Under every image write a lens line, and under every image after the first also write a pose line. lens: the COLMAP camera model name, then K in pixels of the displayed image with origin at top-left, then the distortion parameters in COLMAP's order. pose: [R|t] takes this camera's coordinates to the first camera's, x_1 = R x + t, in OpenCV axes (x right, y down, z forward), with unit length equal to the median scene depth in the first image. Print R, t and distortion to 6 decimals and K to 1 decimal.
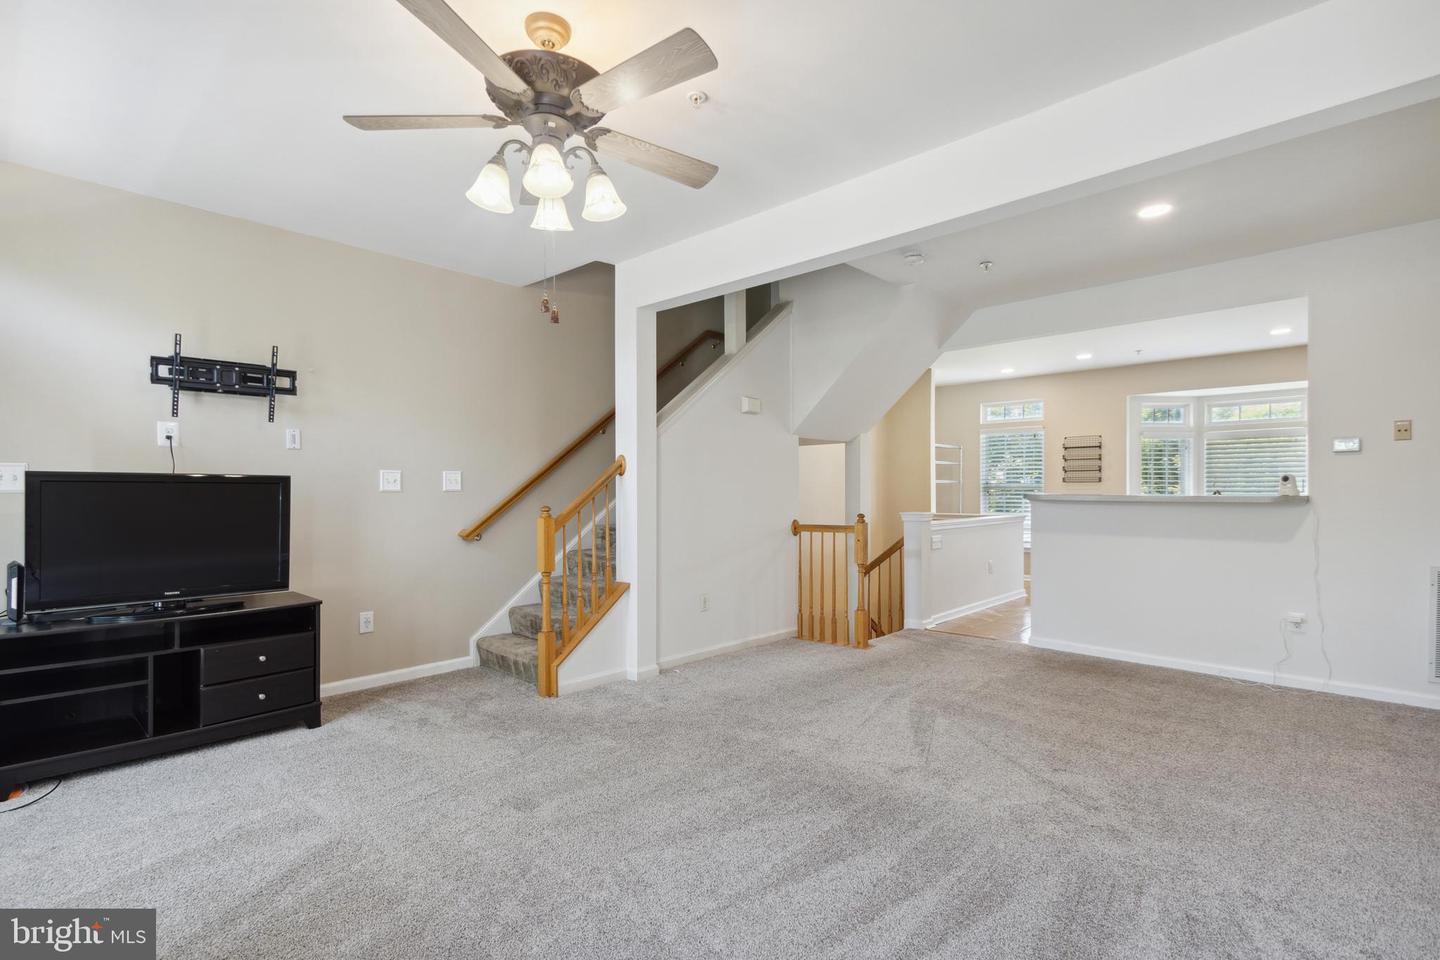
lens RADIAL K [[709.1, 0, 719.1], [0, 709.1, 499.6], [0, 0, 1]] dist [0.000994, 0.000095]
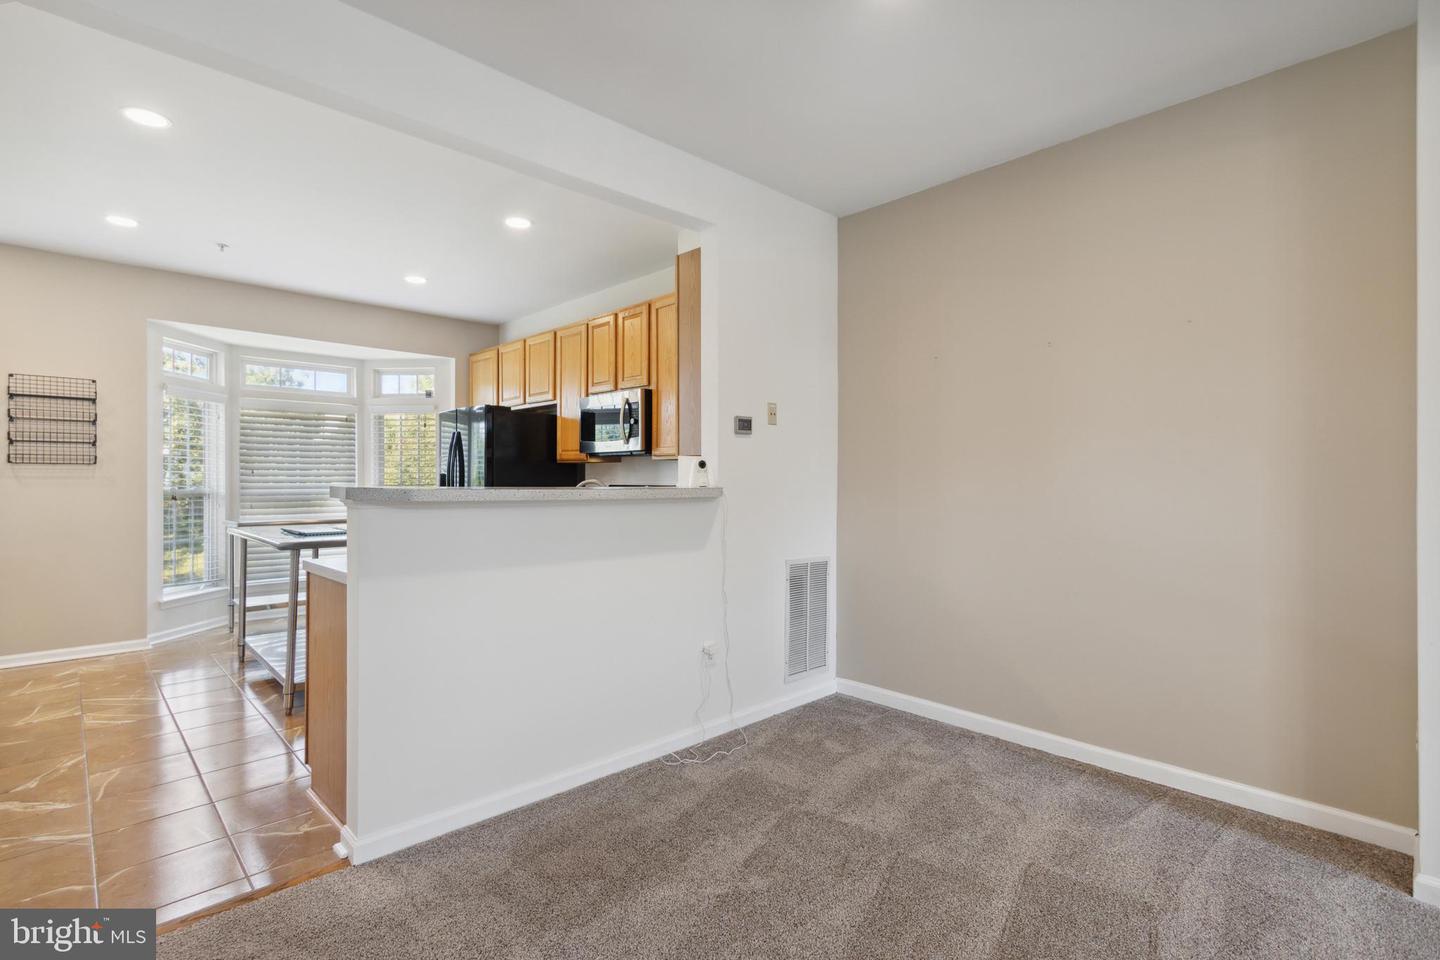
lens RADIAL K [[685.4, 0, 711.0], [0, 685.4, 478.6], [0, 0, 1]] dist [0.011671, -0.000169]
pose [[0.076539, 0.003014, 0.997062, 0.064224], [0.012714, 0.999911, -0.003999, -0.009355], [-0.996986, 0.012983, 0.076494, 0.783151]]
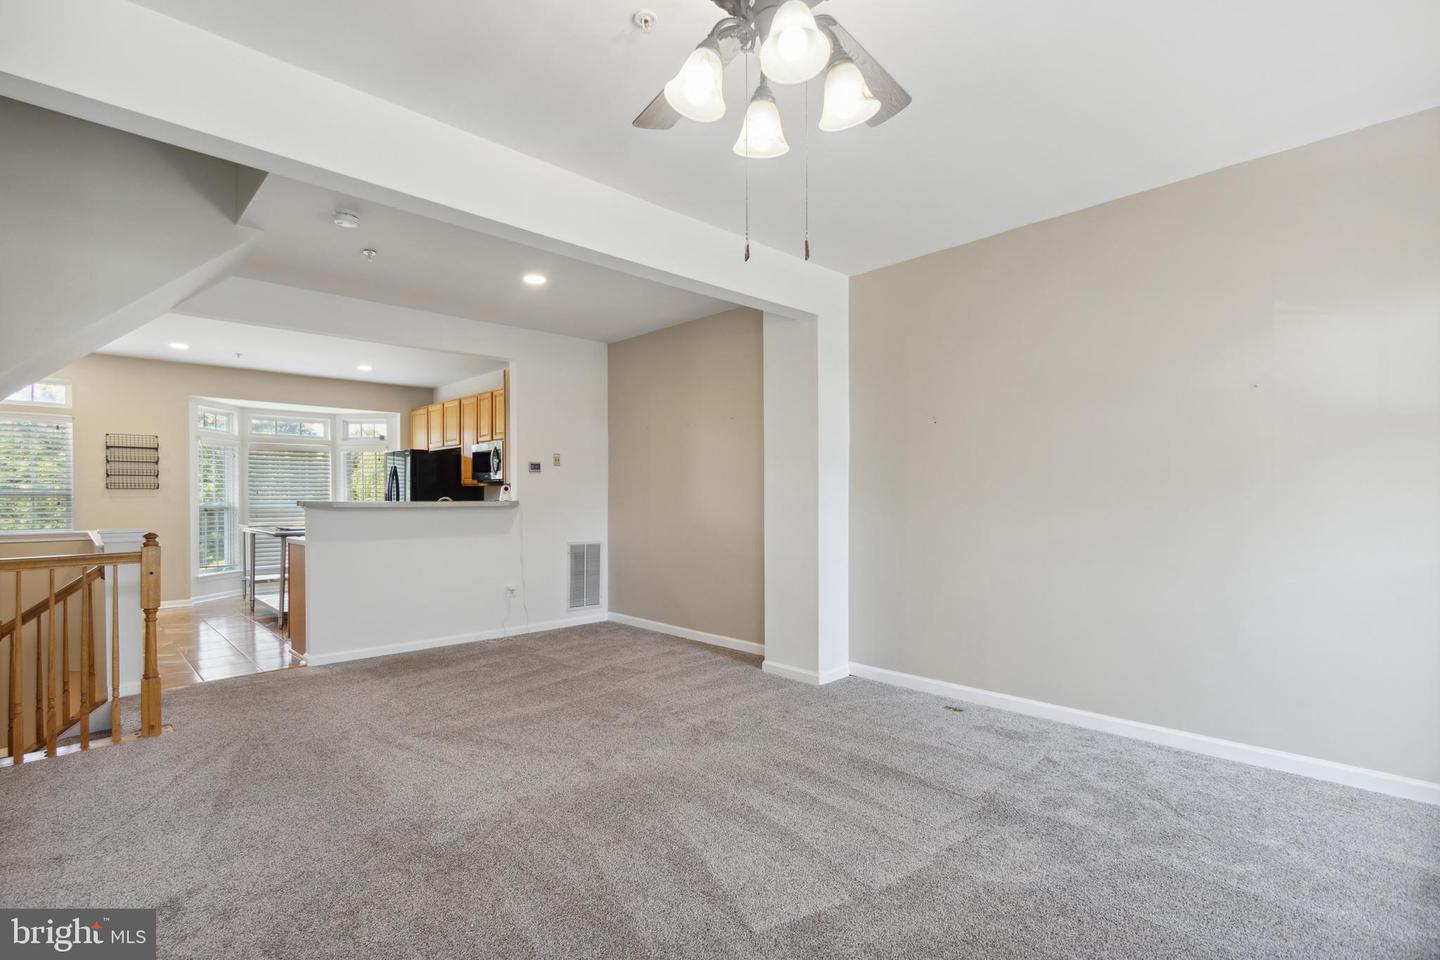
lens RADIAL K [[647.9, 0, 724.5], [0, 647.9, 500.6], [0, 0, 1]] dist [0.000210, -0.000500]
pose [[0.035326, -0.006019, 0.999358, -0.388311], [0.017084, 0.999839, 0.005418, -0.004496], [-0.999230, 0.016882, 0.035424, 0.438379]]
